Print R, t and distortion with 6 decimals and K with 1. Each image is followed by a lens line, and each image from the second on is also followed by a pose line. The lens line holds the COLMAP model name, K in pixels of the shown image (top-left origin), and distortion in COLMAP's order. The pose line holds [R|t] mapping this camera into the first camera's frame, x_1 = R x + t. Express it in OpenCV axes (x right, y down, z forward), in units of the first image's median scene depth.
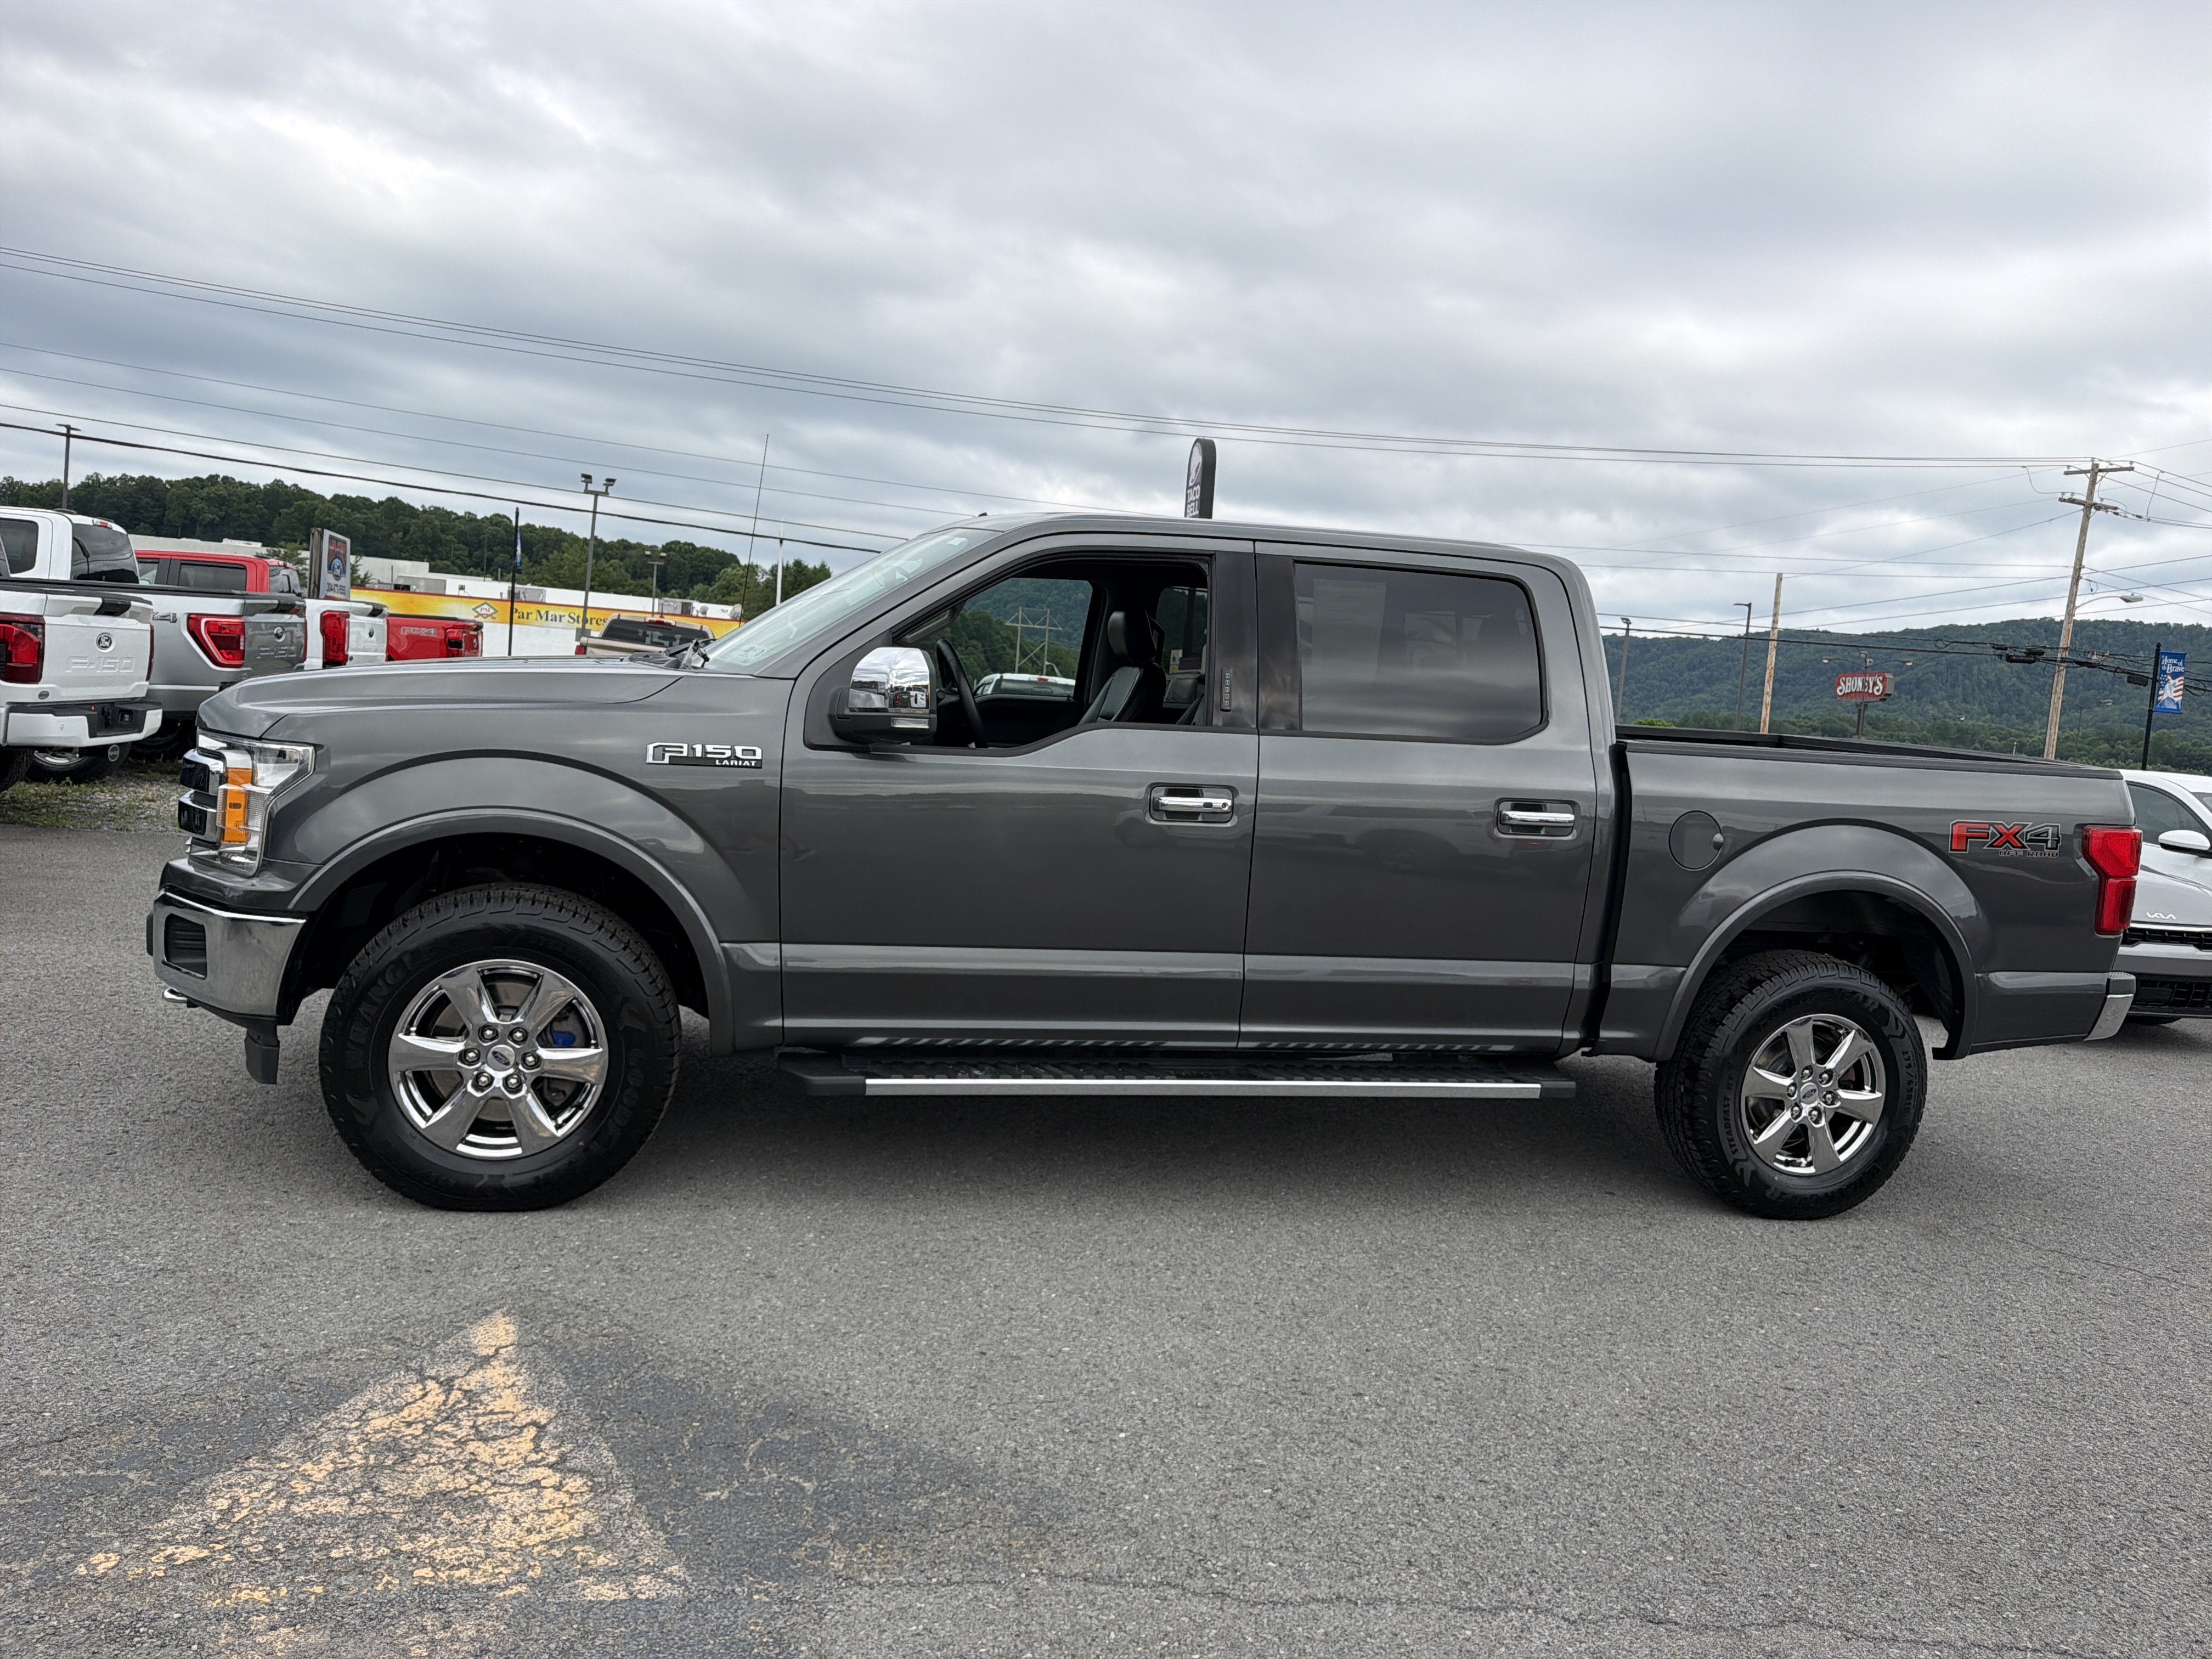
lens RADIAL K [[1542.2, 0, 1125.1], [0, 1542.2, 832.6], [0, 0, 1]] dist [-0.000142, -0.008237]
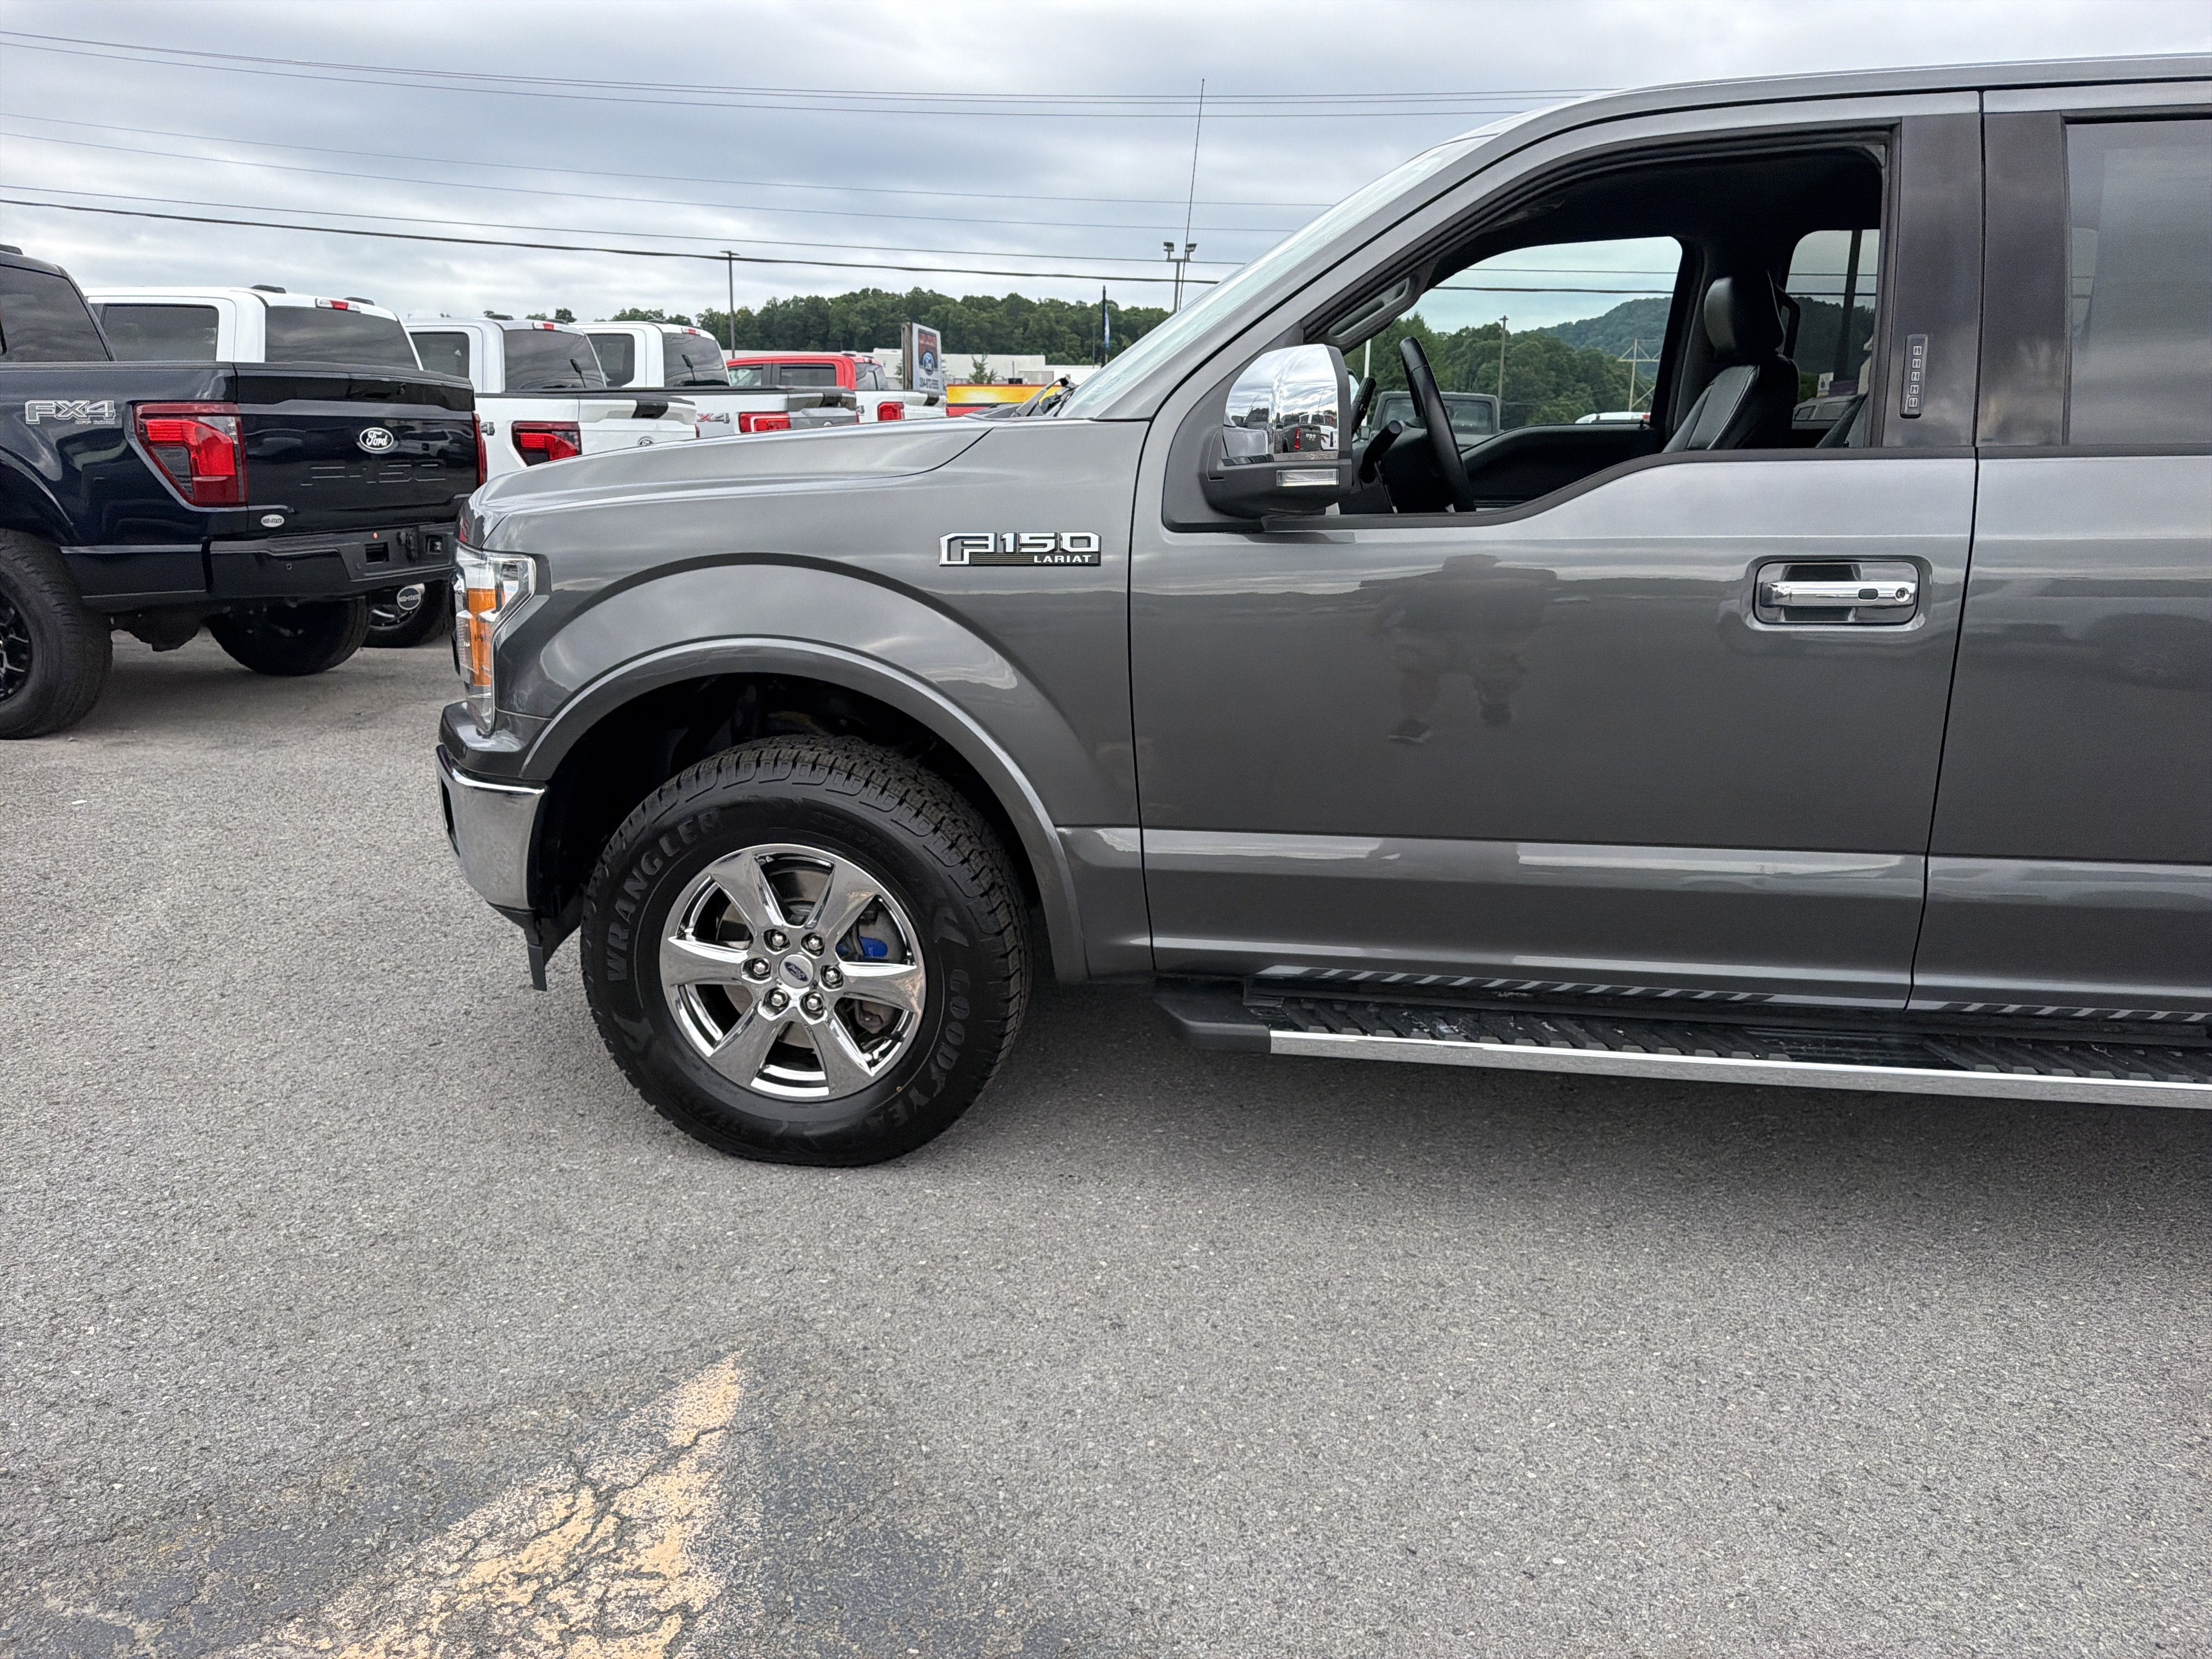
lens RADIAL K [[1528.1, 0, 1102.9], [0, 1528.1, 841.0], [0, 0, 1]] dist [0.131554, -0.230630]
pose [[0.923139, 0.028488, -0.383410, 0.017355], [0.030418, 0.988713, 0.146699, -0.021317], [0.383261, -0.147086, 0.911853, 0.384750]]
